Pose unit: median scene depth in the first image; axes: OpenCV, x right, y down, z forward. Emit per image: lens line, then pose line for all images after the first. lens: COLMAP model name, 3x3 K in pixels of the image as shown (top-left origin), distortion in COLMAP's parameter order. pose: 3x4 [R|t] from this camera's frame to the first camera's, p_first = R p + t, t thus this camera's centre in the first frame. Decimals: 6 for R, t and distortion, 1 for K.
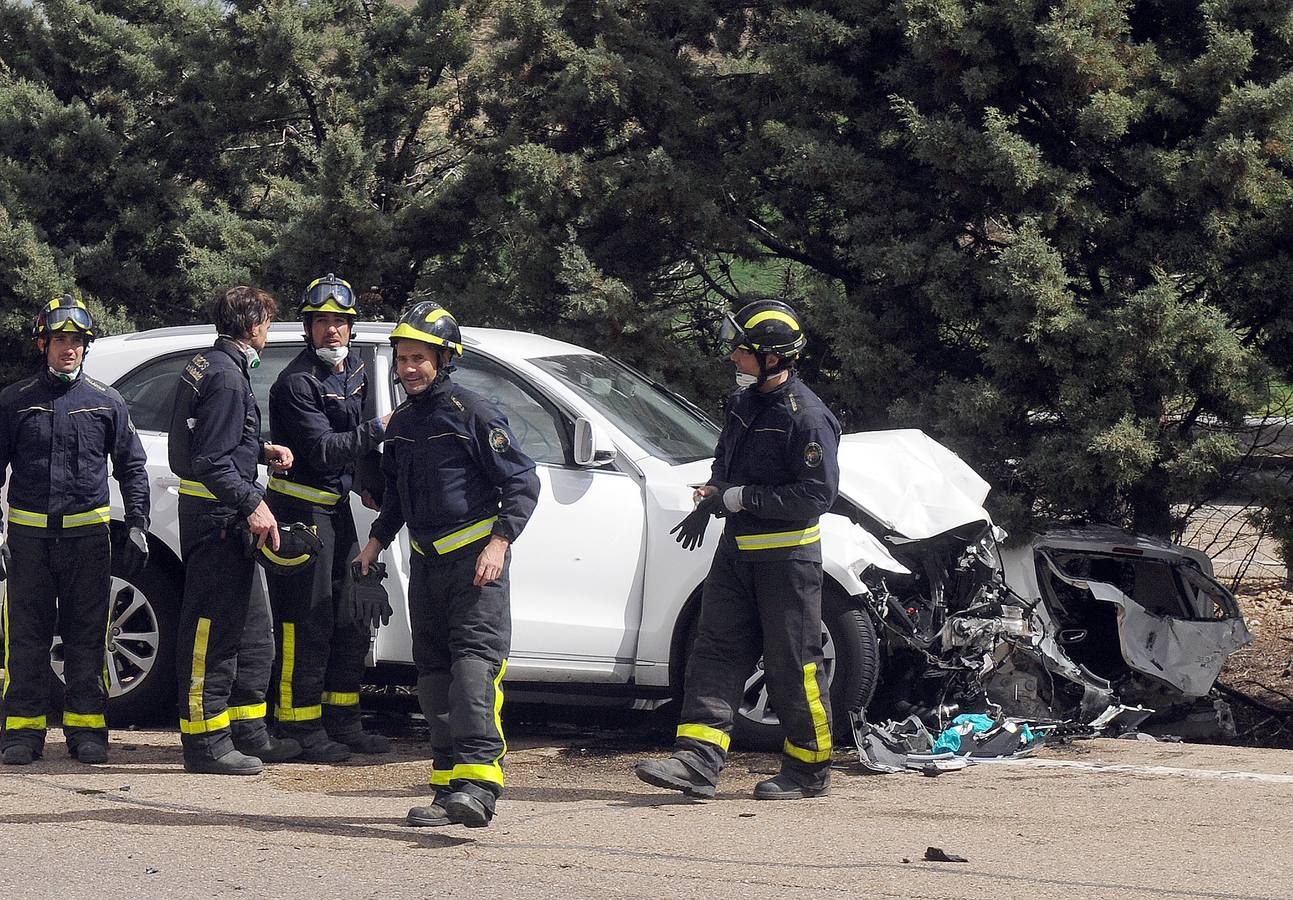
lens RADIAL K [[5018.3, 0, 641.0], [0, 5018.3, 451.6], [0, 0, 1]] dist [0.484728, 0.000000]
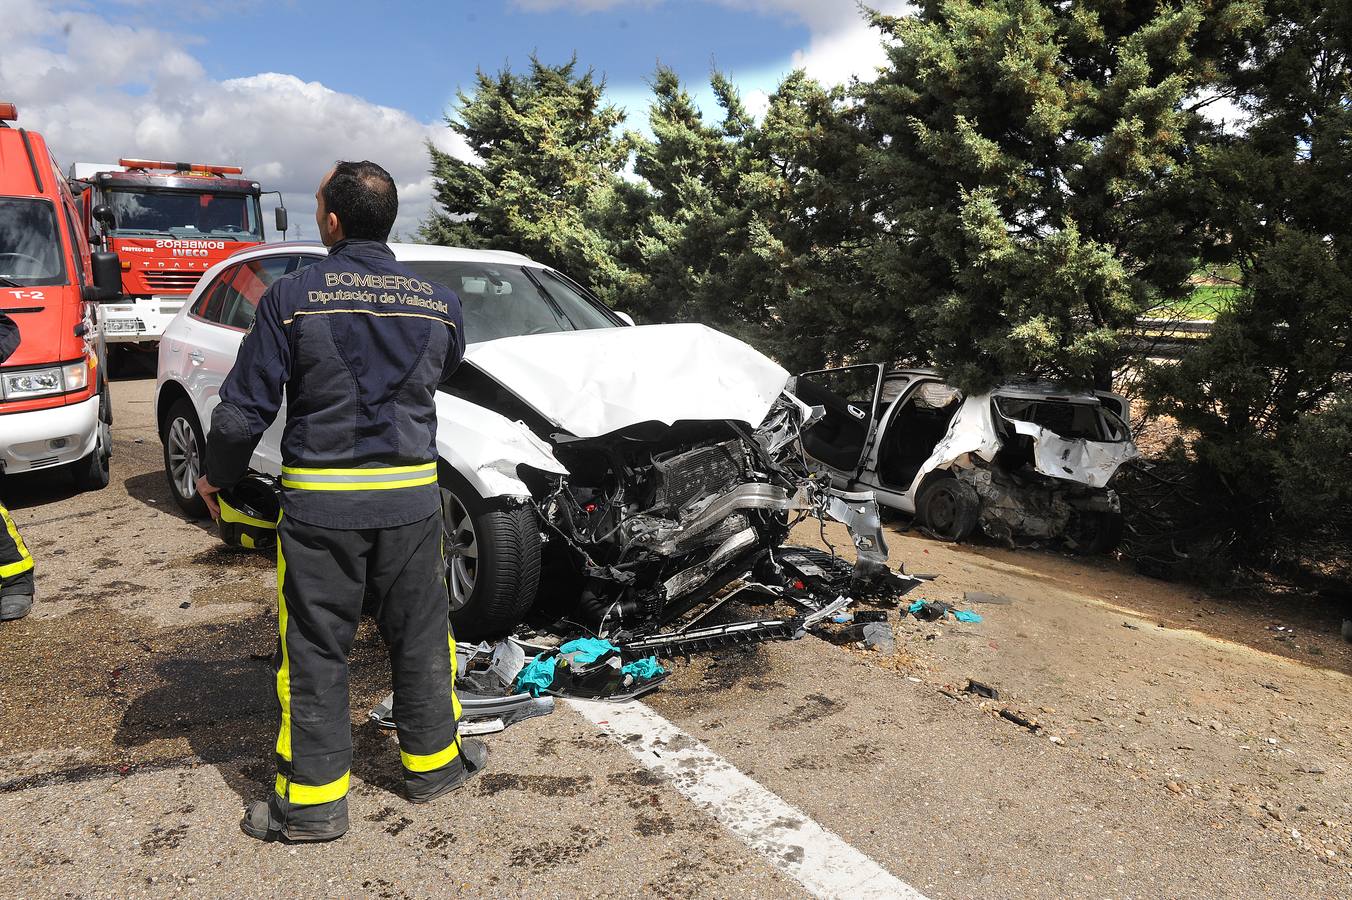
lens RADIAL K [[920.3, 0, 676.7], [0, 920.3, 448.3], [0, 0, 1]] dist [-0.046062, -0.009239]
pose [[0.894132, 0.071829, -0.442005, 0.121554], [-0.011458, 0.990398, 0.137768, -0.004199], [0.447657, -0.118119, 0.886370, 0.694510]]
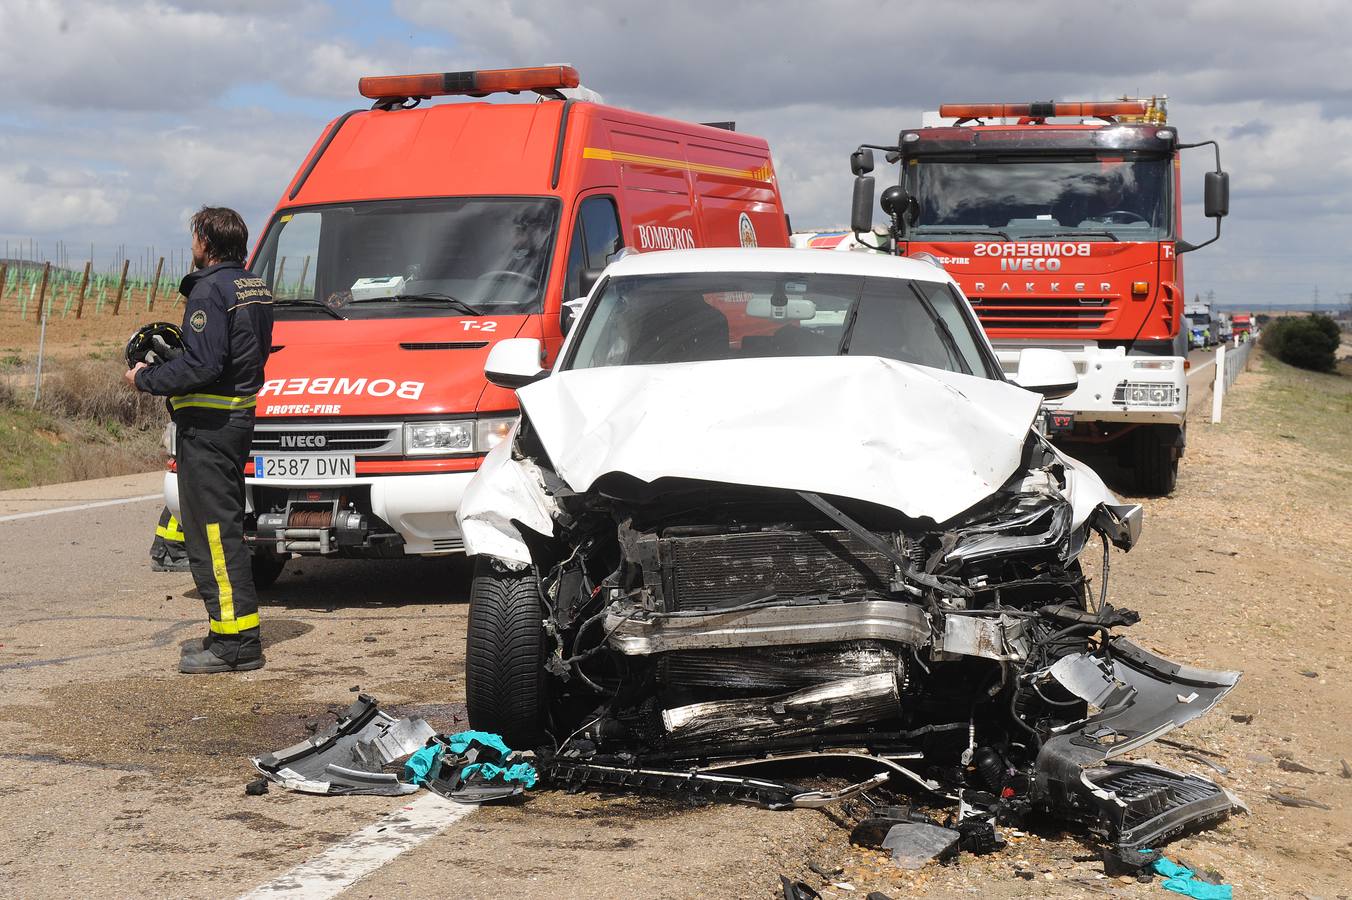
lens RADIAL K [[2273.4, 0, 663.4], [0, 2273.4, 460.3], [0, 0, 1]] dist [0.137845, 0.000000]
pose [[0.238316, 0.040078, -0.970361, 0.315126], [-0.030393, 0.998967, 0.033795, 0.000622], [0.970712, 0.021438, 0.239287, 0.760065]]
